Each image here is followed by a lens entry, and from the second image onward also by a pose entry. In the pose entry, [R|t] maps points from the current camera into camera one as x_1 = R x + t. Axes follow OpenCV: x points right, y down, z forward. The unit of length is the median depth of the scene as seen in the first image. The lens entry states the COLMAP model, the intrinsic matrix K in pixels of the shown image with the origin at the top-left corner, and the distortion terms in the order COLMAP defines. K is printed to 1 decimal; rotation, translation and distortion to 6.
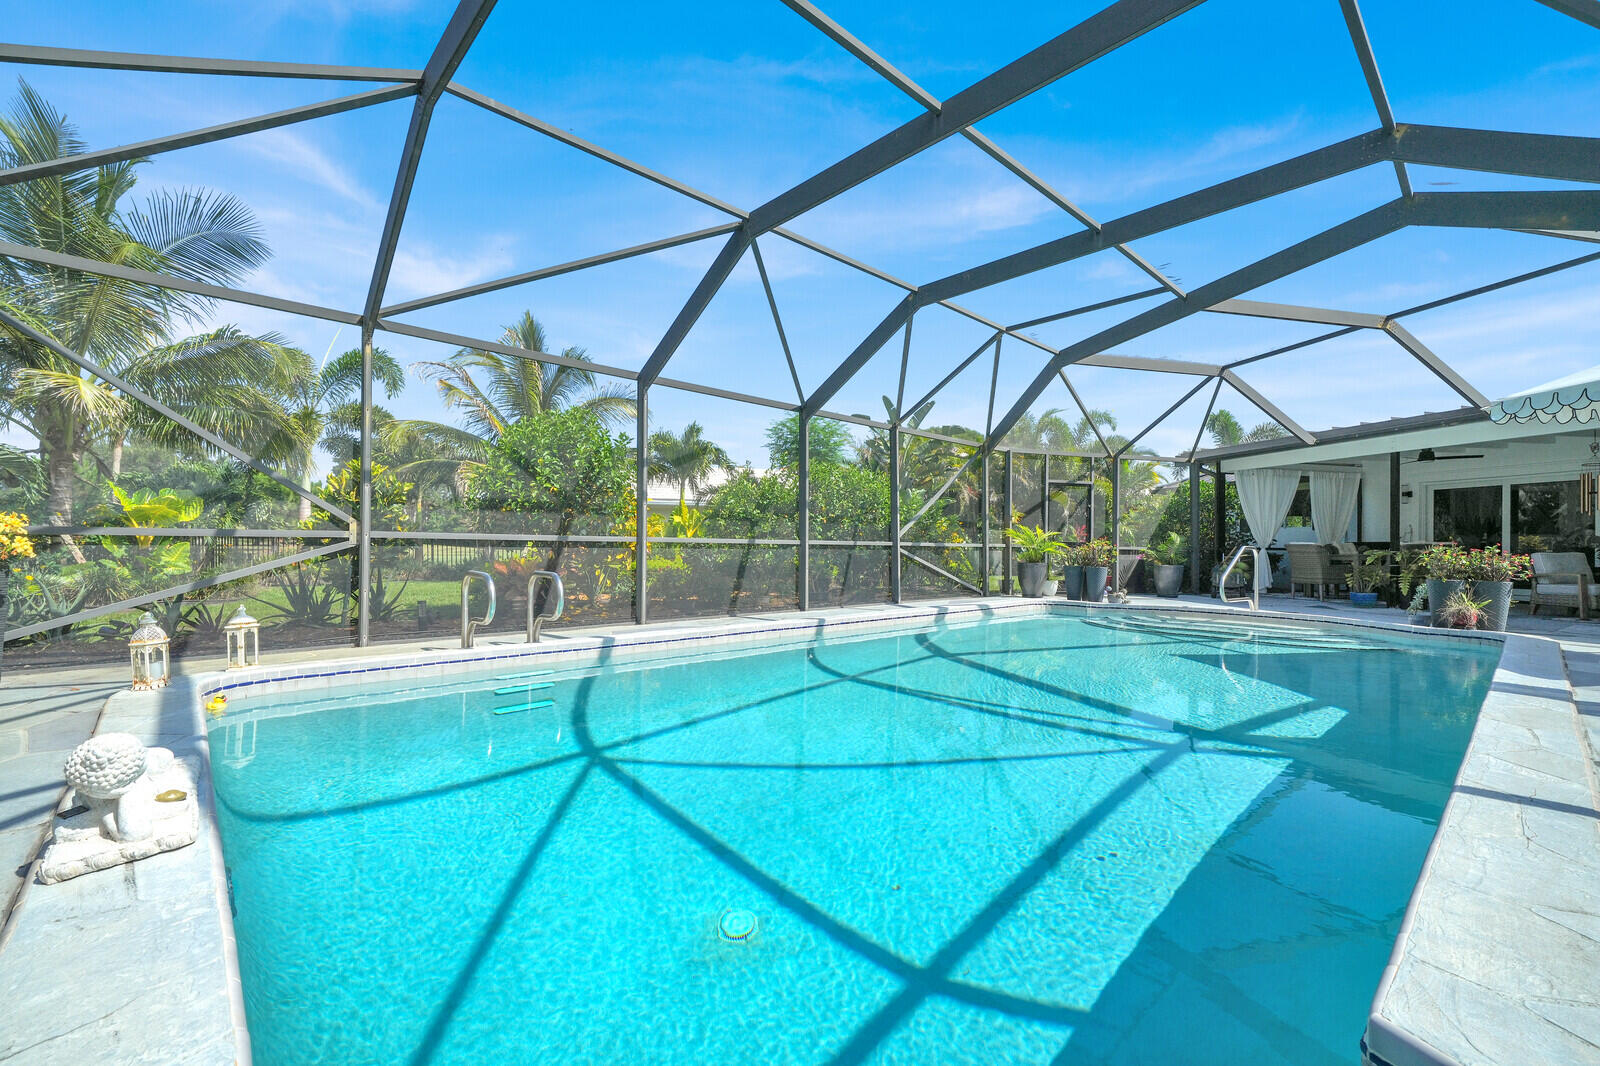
lens RADIAL K [[666.9, 0, 800.0], [0, 666.9, 538.7], [0, 0, 1]] dist [0.001456, 0.002197]
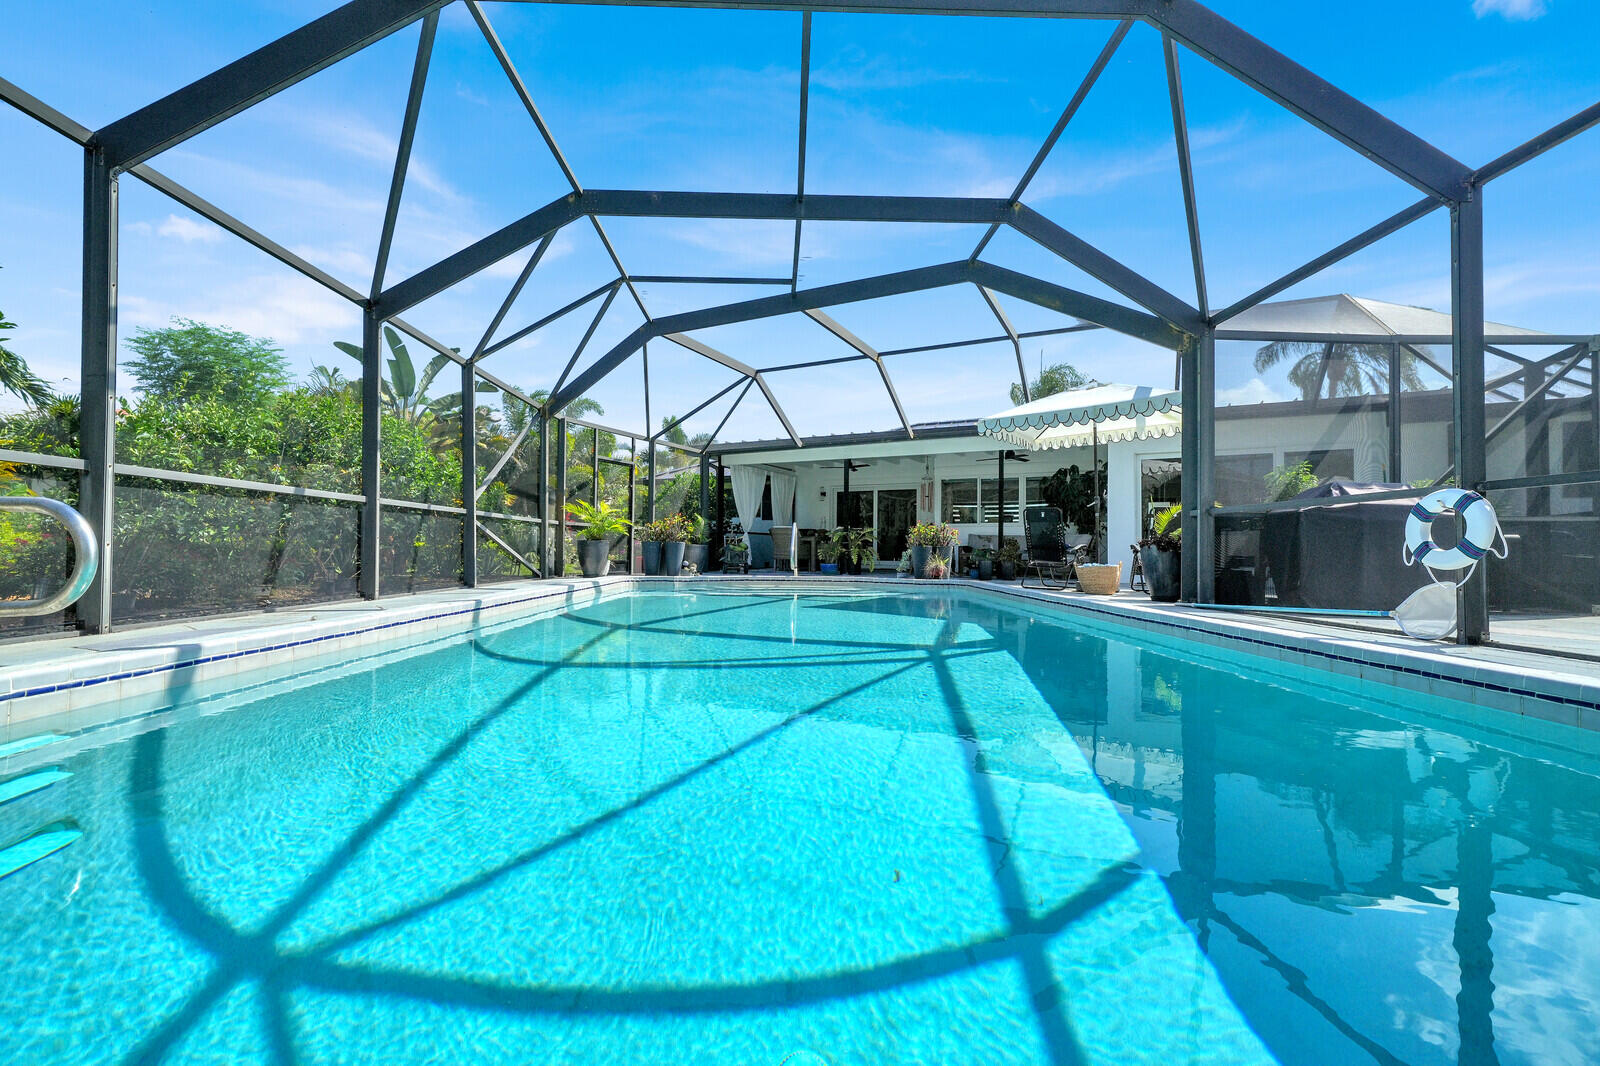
lens RADIAL K [[666.9, 0, 798.0], [0, 666.9, 538.6], [0, 0, 1]] dist [0.001456, 0.002197]
pose [[0.665830, 0.007397, 0.746066, -0.215177], [-0.010023, 0.999949, -0.000968, 0.041171], [-0.746036, -0.006833, 0.665871, 0.214615]]
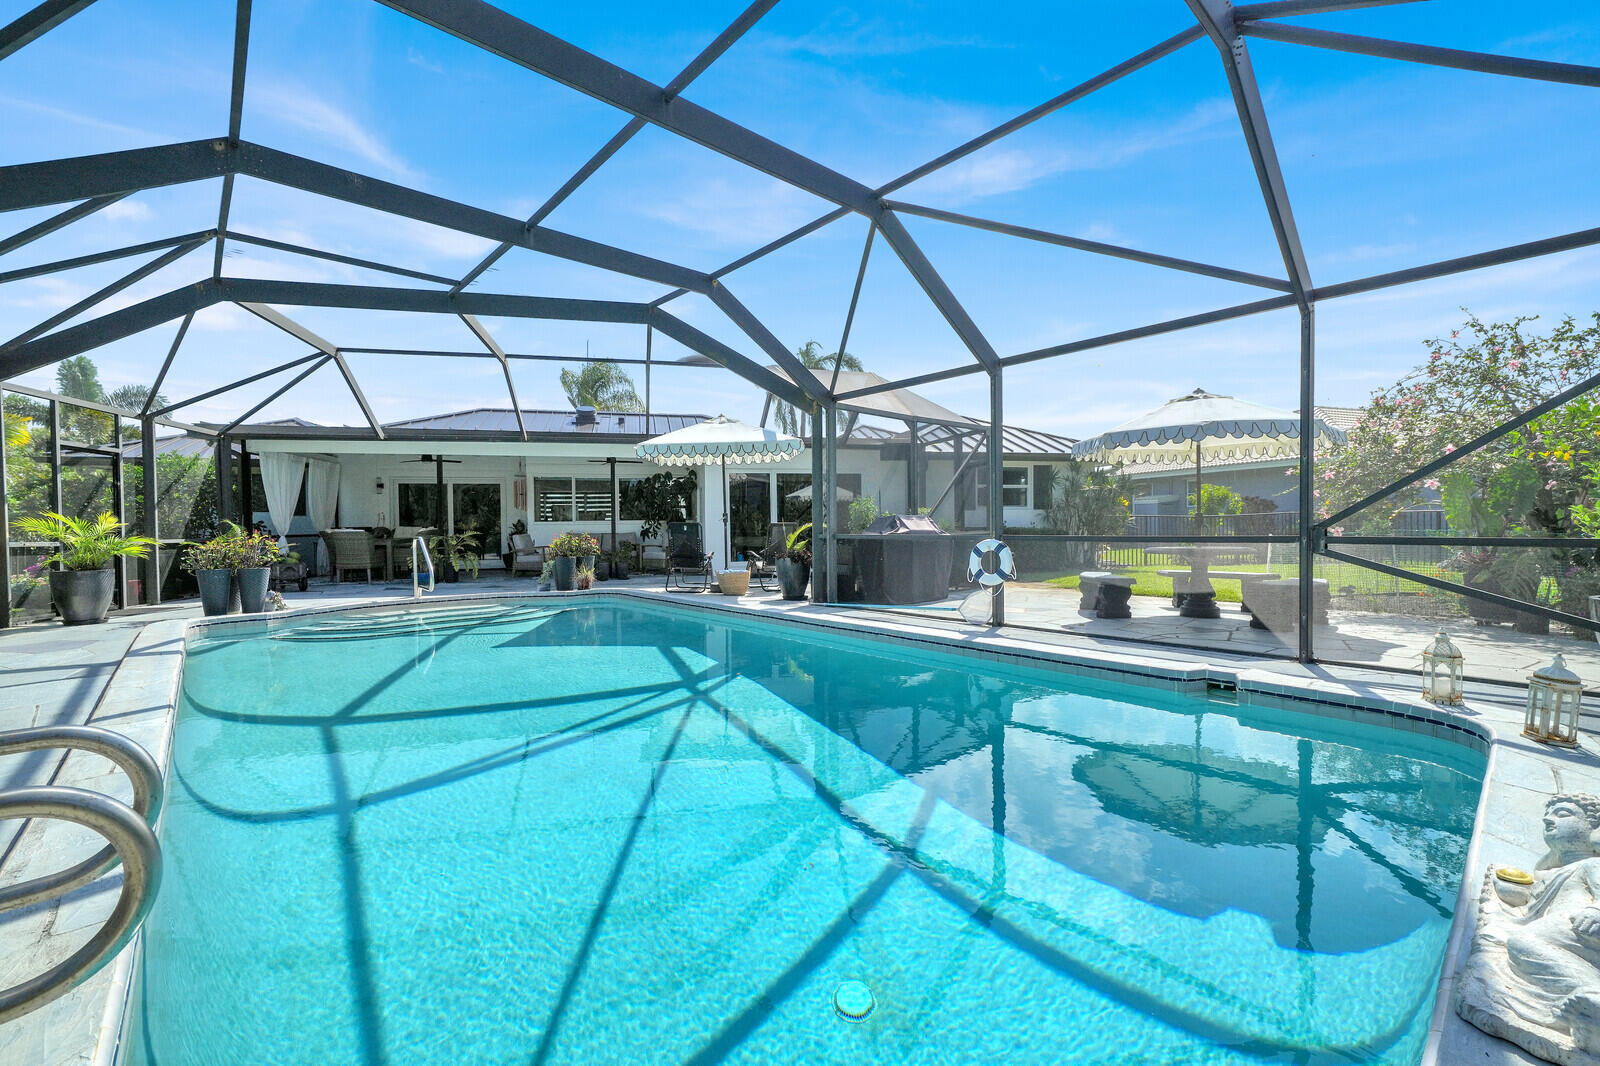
lens RADIAL K [[666.9, 0, 793.0], [0, 666.9, 533.7], [0, 0, 1]] dist [0.001456, 0.002197]
pose [[0.031618, -0.026195, 0.999157, -0.369267], [0.000414, 0.999657, 0.026195, -0.021720], [-0.999500, -0.000414, 0.031618, 0.389010]]
